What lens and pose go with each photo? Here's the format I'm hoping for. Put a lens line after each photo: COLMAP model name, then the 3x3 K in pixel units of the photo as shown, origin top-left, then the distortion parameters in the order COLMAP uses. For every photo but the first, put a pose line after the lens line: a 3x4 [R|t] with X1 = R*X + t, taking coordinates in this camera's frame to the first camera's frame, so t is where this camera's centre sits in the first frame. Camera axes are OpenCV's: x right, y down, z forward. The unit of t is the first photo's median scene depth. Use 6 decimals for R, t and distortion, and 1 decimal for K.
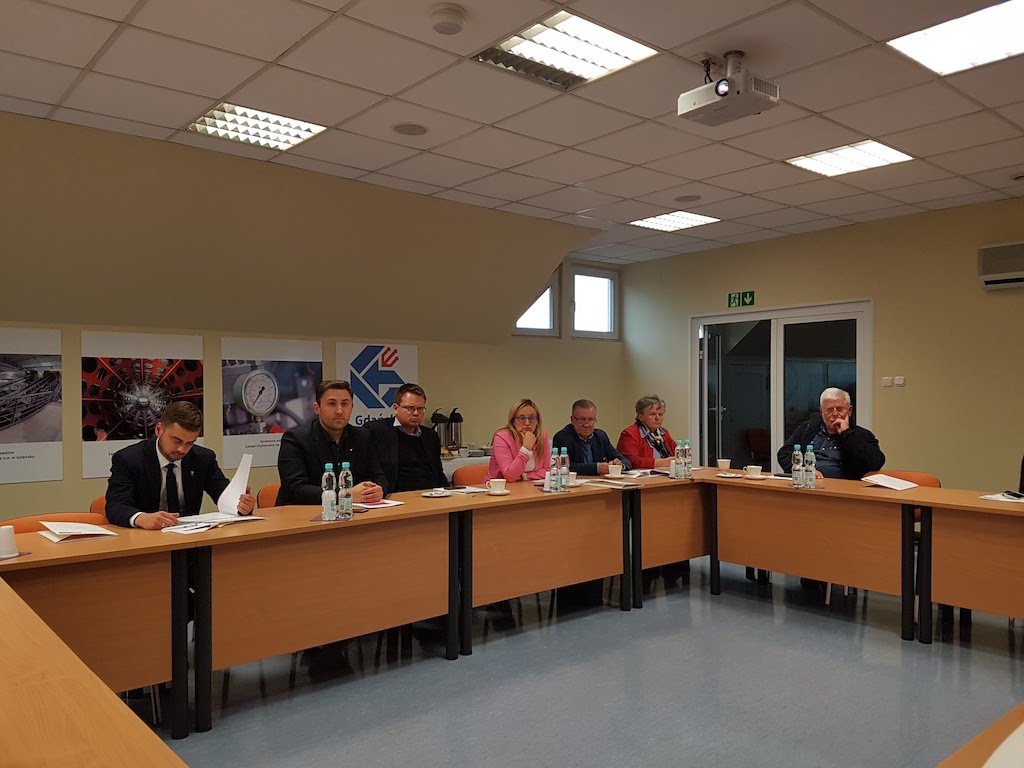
lens RADIAL K [[786.6, 0, 514.9], [0, 786.6, 390.4], [0, 0, 1]] dist [0.152592, -0.222635]
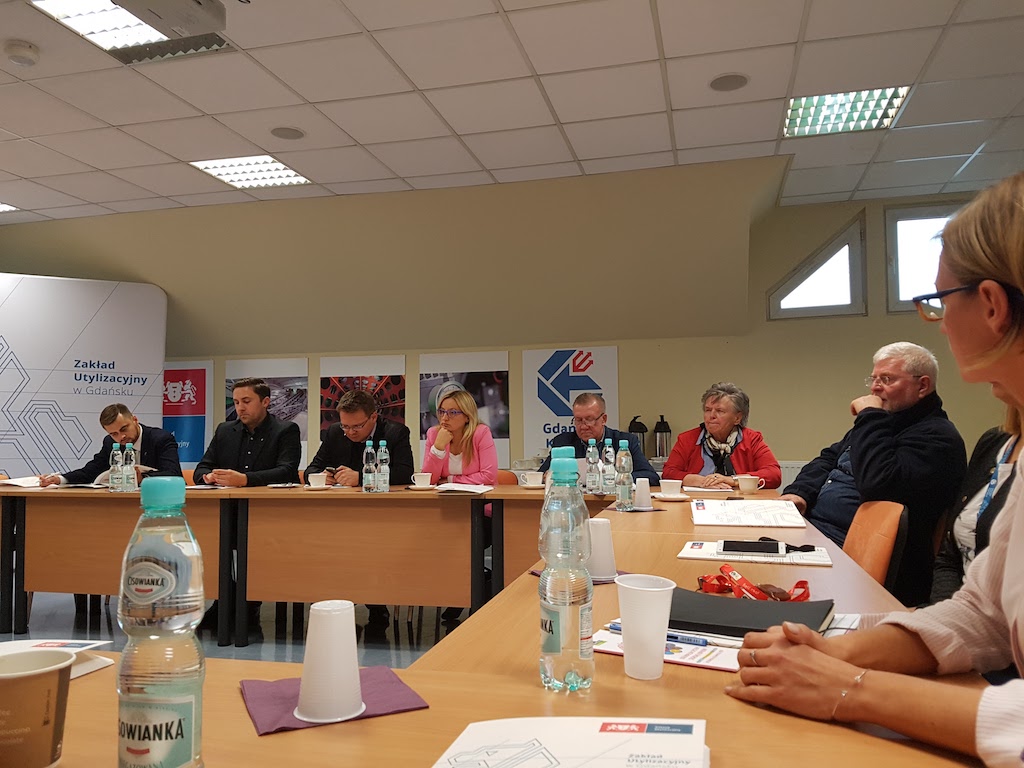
lens RADIAL K [[786.6, 0, 521.7], [0, 786.6, 421.1], [0, 0, 1]] dist [0.152592, -0.222635]
pose [[0.574325, -0.015453, -0.818481, 0.708495], [0.011459, 0.999876, -0.010837, 0.047799], [0.818547, -0.003155, 0.574431, 0.518054]]
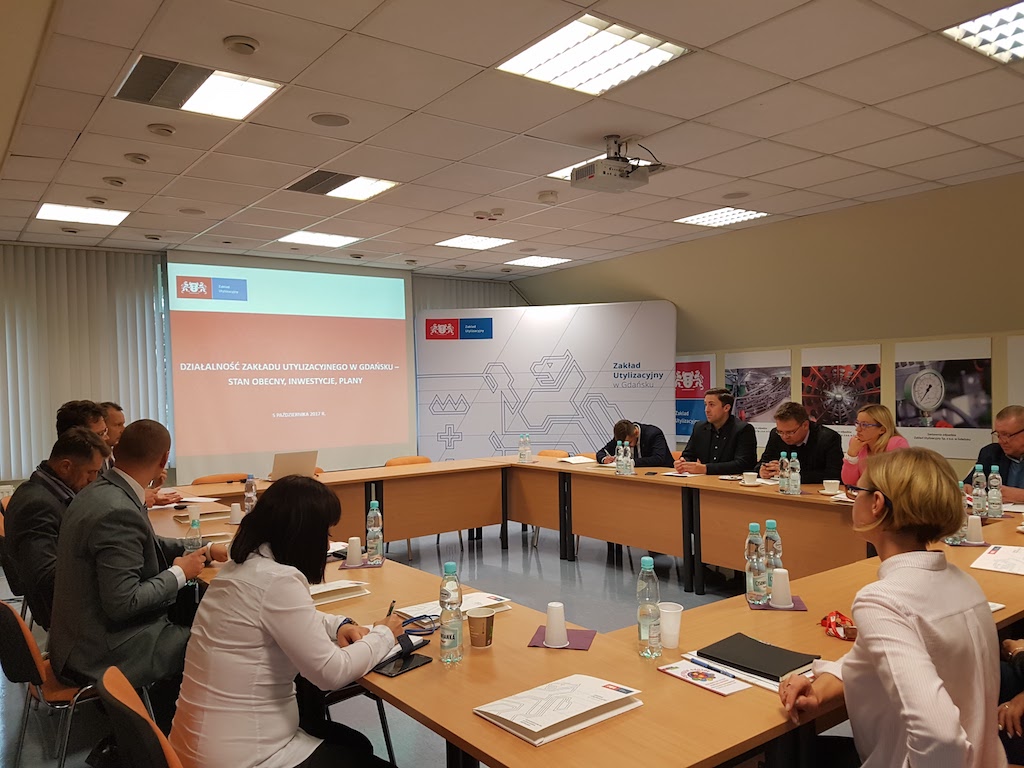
lens RADIAL K [[786.6, 0, 526.9], [0, 786.6, 405.2], [0, 0, 1]] dist [0.152592, -0.222635]
pose [[-0.070612, 0.029879, -0.997056, 0.947376], [0.024824, 0.999294, 0.028188, -0.024664], [0.997195, -0.022760, -0.071304, 0.595944]]
